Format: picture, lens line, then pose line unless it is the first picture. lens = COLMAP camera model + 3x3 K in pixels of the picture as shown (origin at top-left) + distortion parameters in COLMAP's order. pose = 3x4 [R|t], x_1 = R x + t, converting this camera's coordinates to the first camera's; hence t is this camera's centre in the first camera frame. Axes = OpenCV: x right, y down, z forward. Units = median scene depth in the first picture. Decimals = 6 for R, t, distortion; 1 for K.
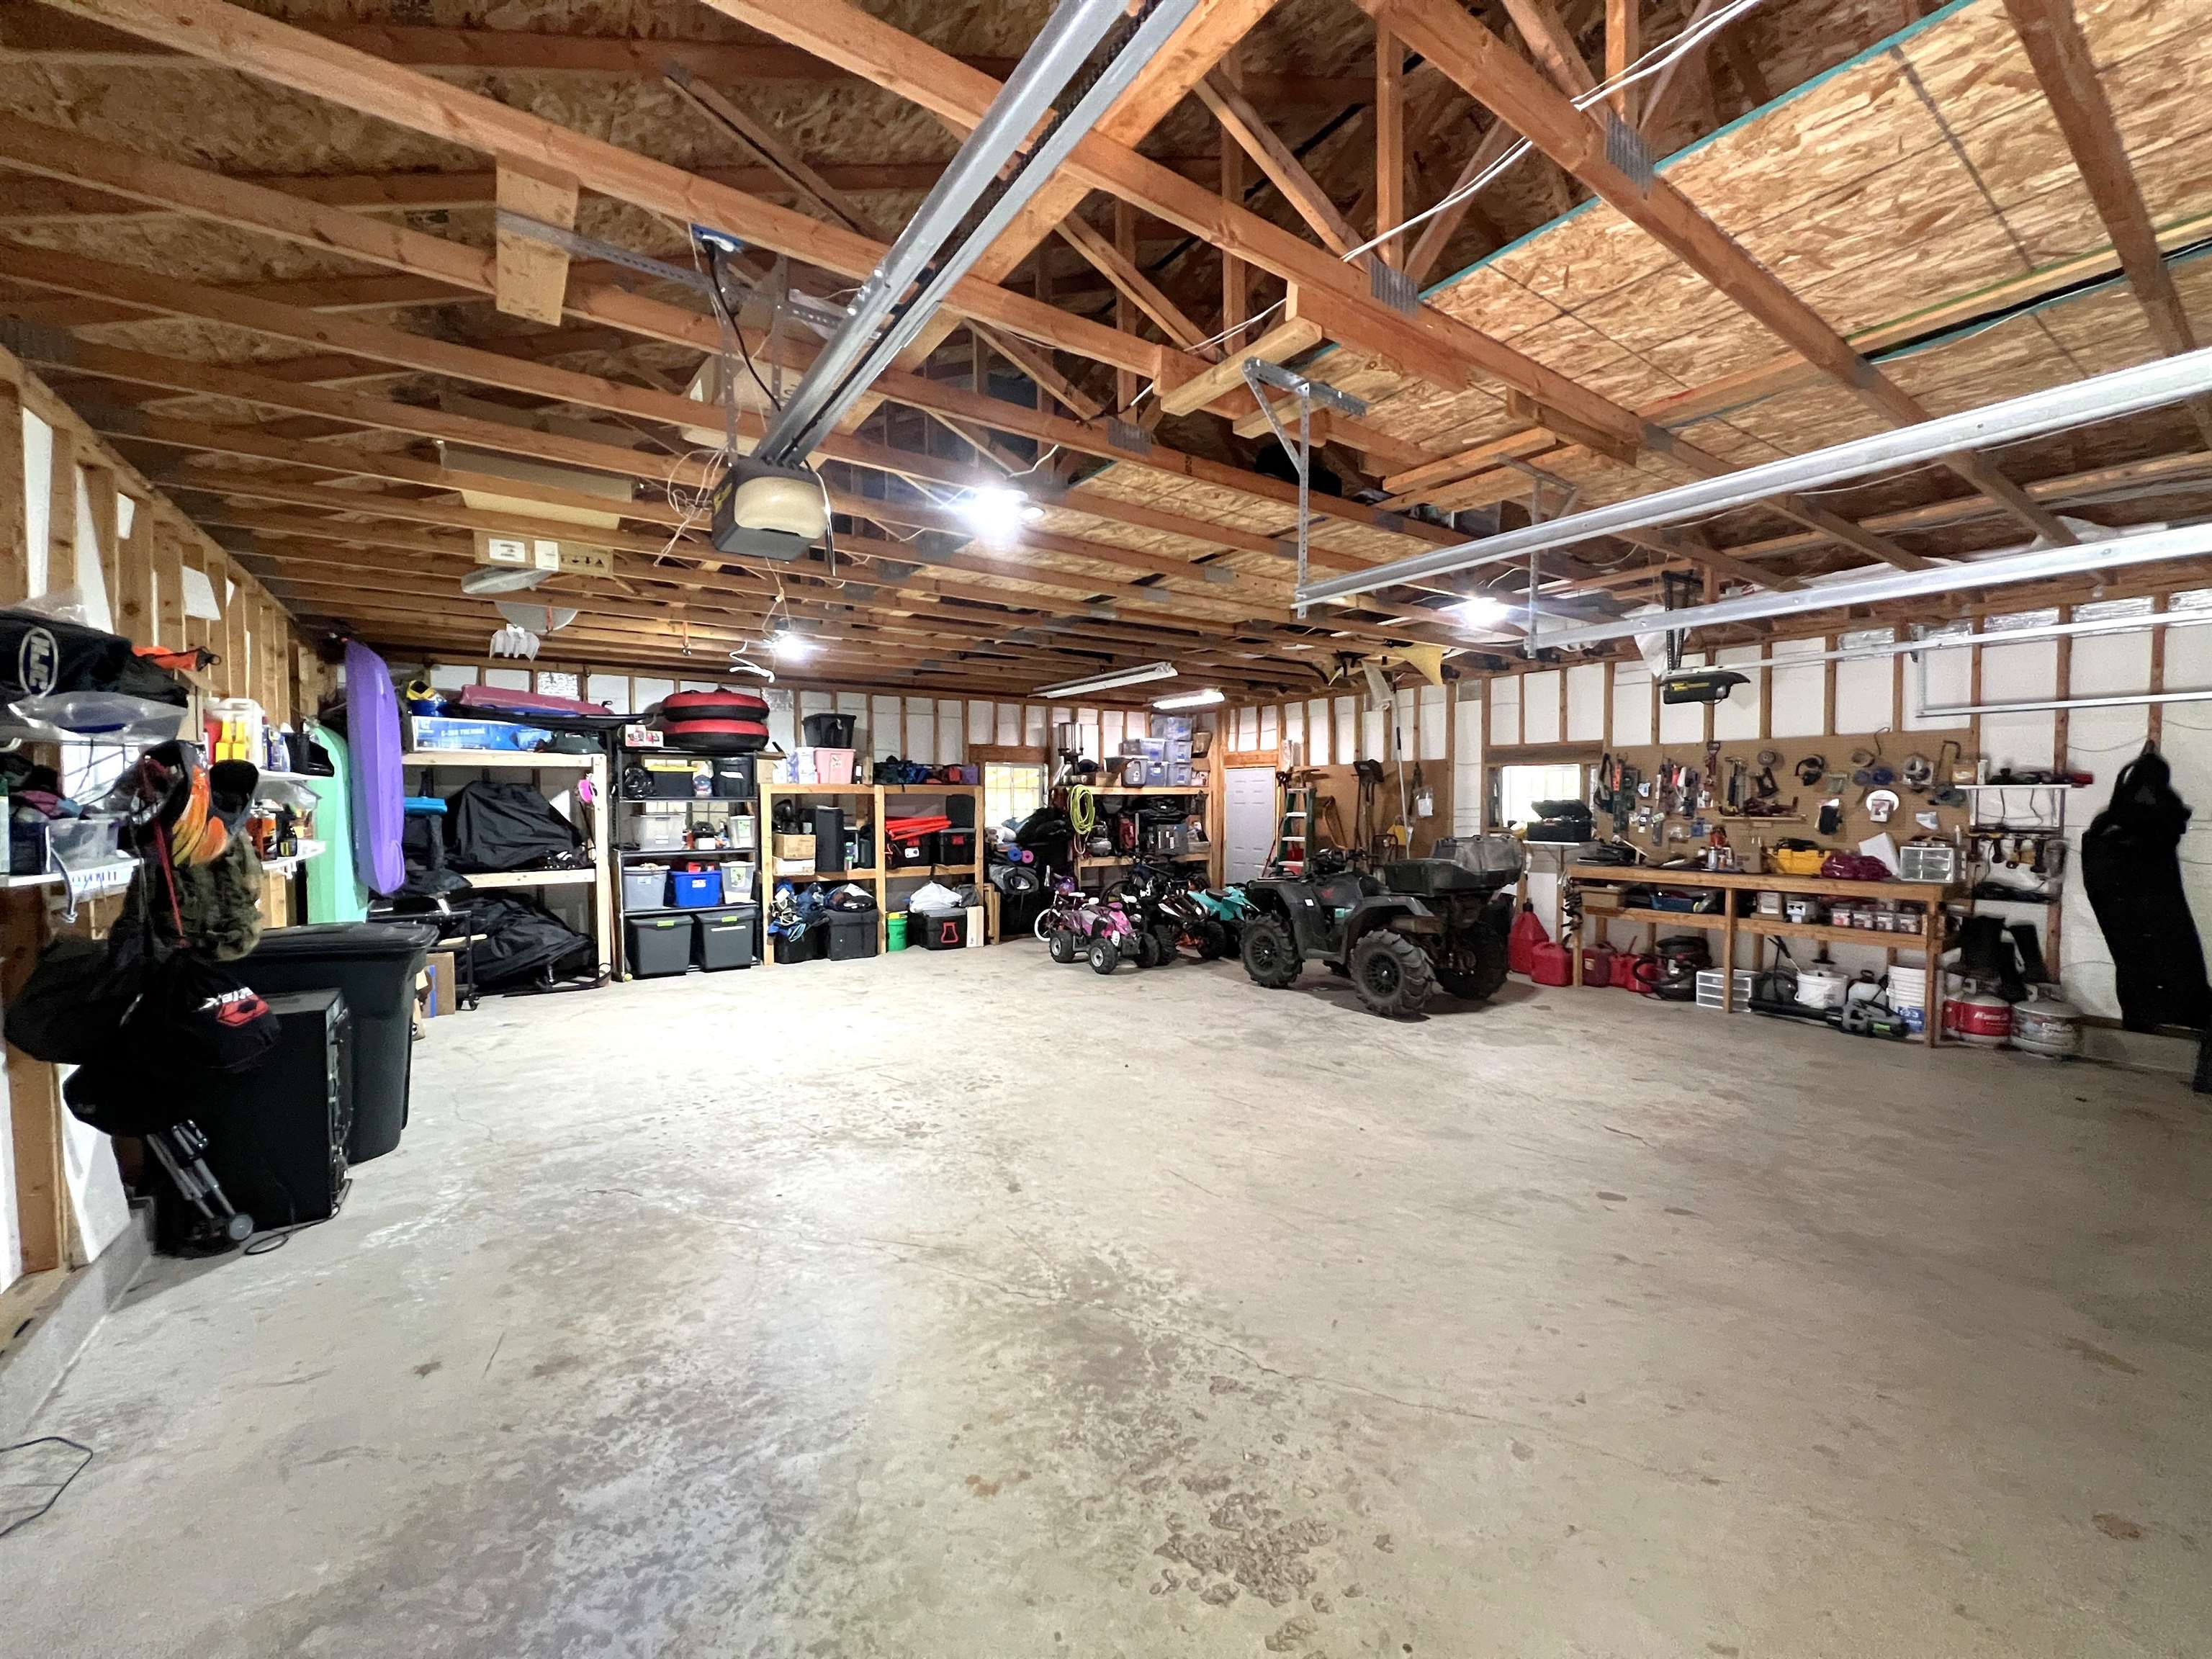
lens RADIAL K [[864.3, 0, 1102.7], [0, 864.3, 828.2], [0, 0, 1]] dist [0.000026, 0.000255]
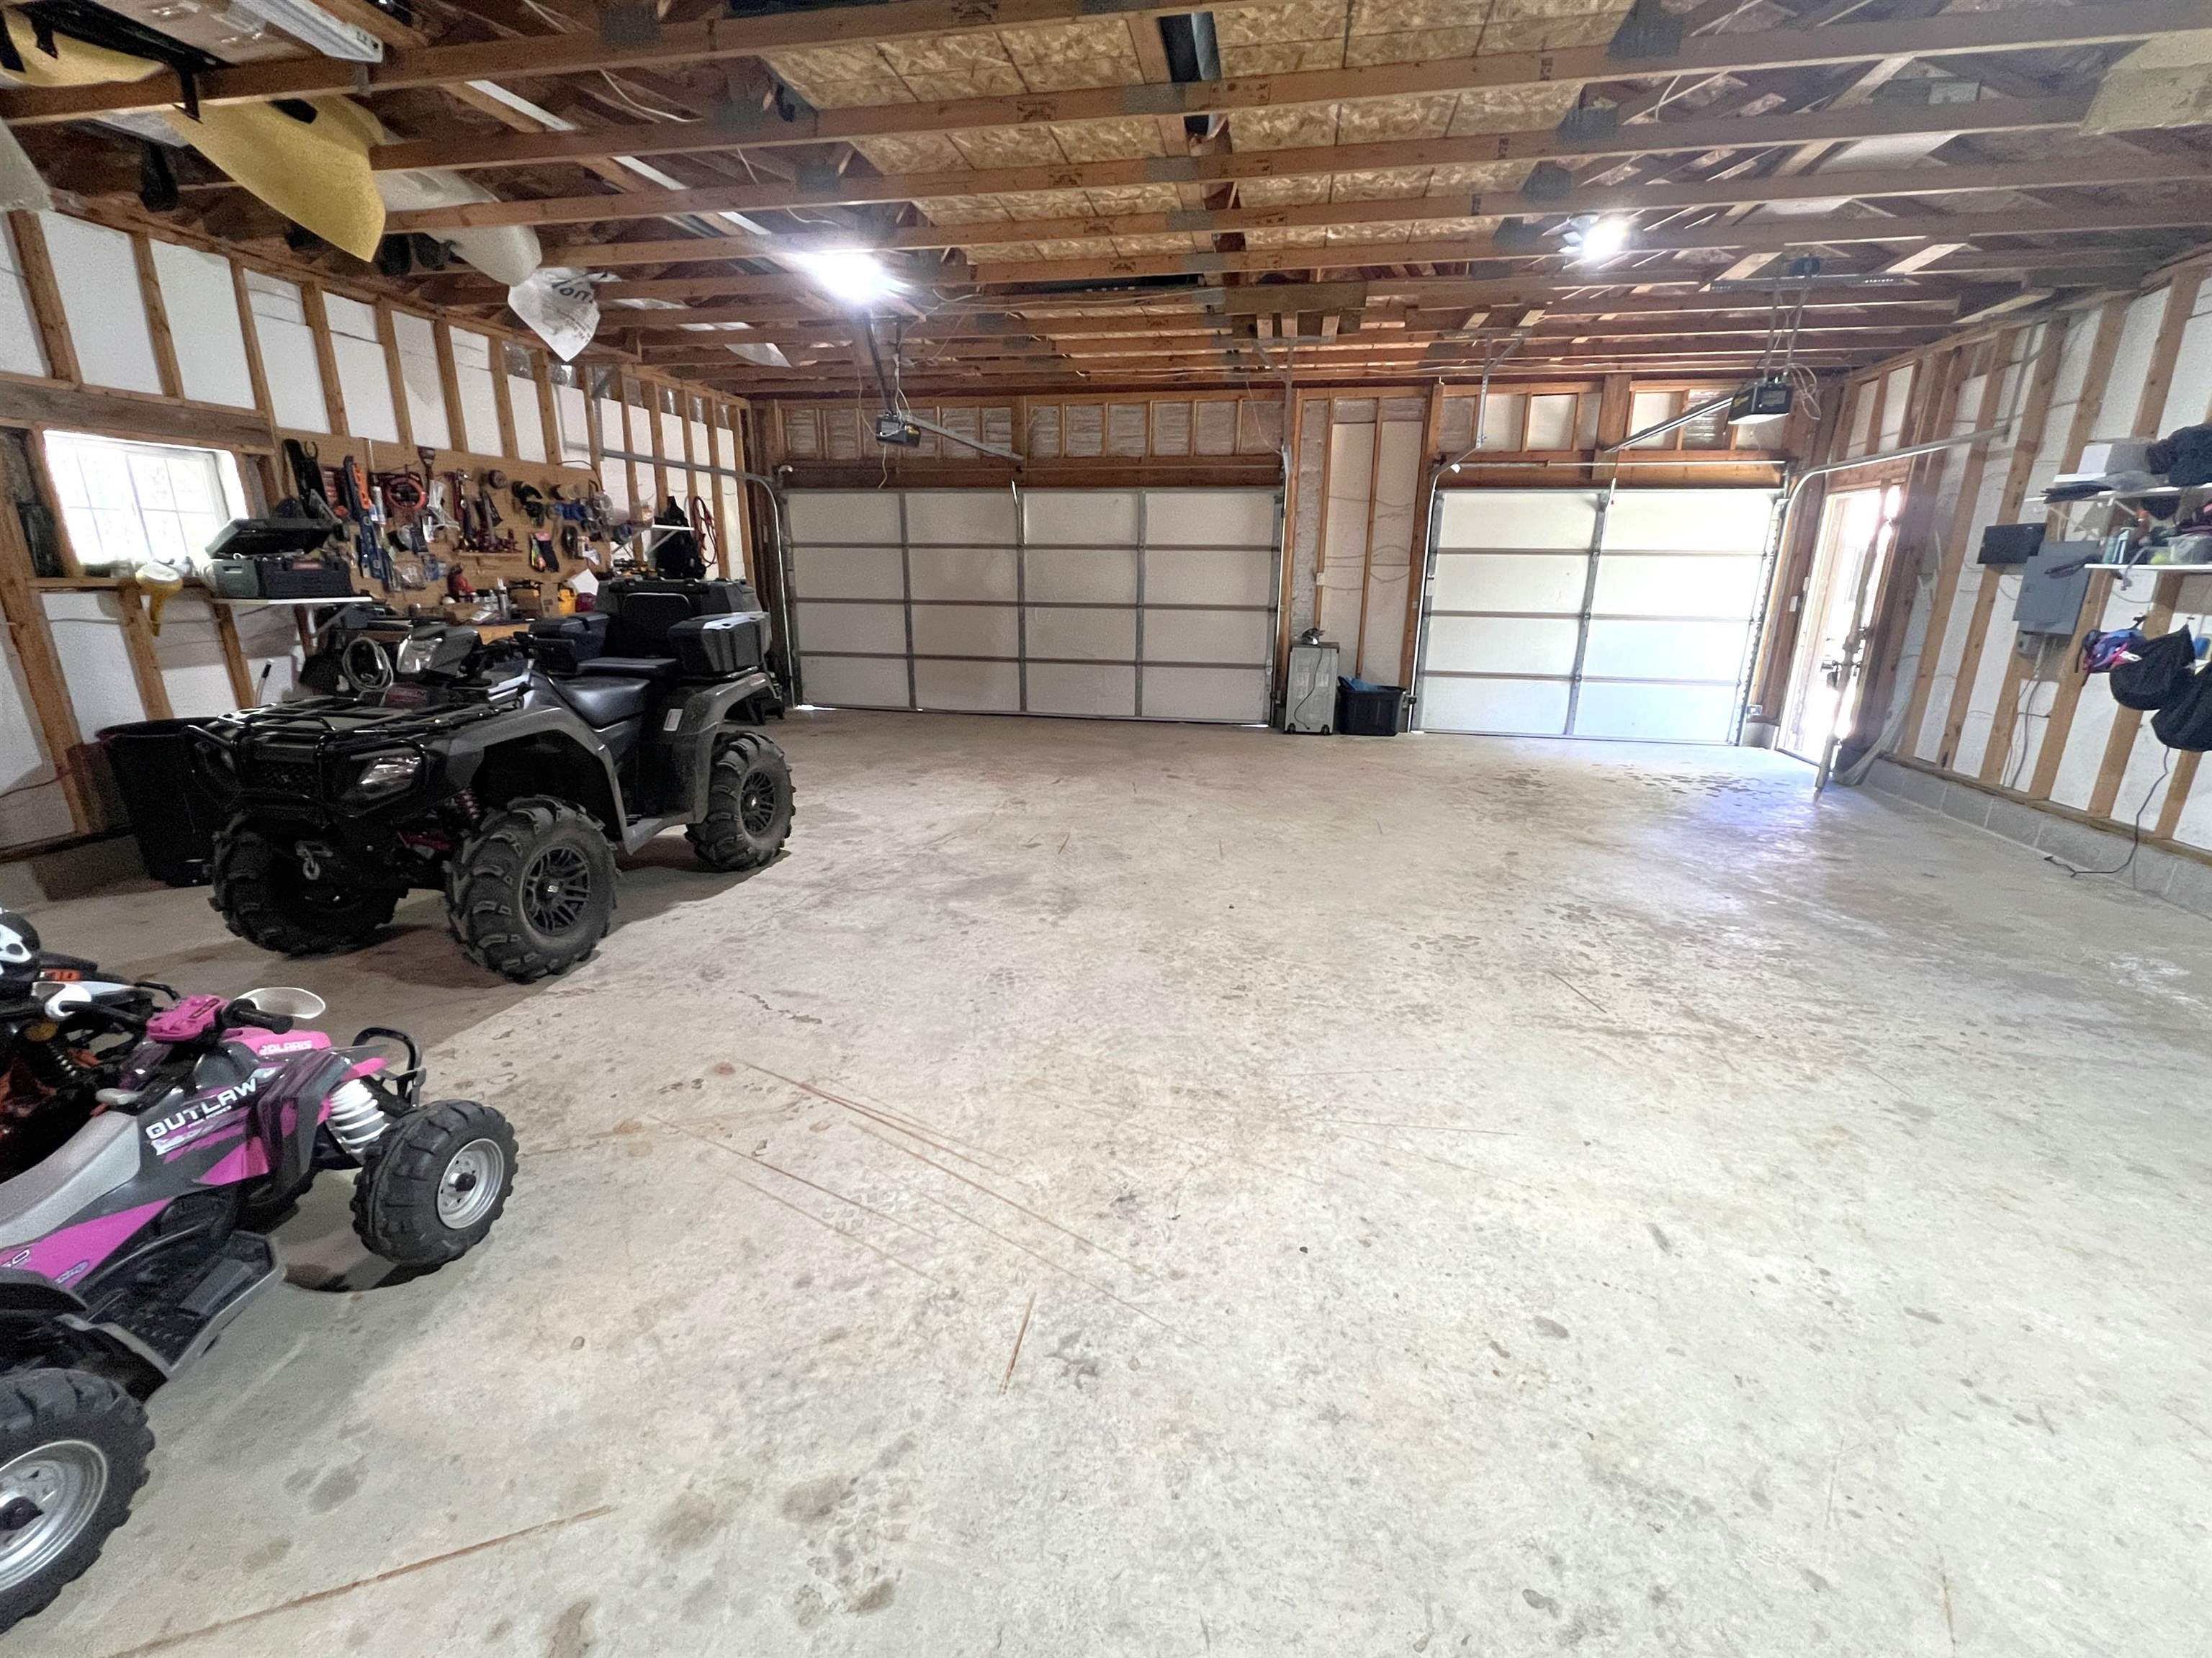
lens RADIAL K [[864.3, 0, 1118.1], [0, 864.3, 837.4], [0, 0, 1]] dist [0.000026, 0.000255]
pose [[-0.681254, -0.224176, 0.696878, -0.457396], [0.015880, 0.947207, 0.320228, -0.016139], [-0.731875, 0.229223, -0.641729, 1.740368]]
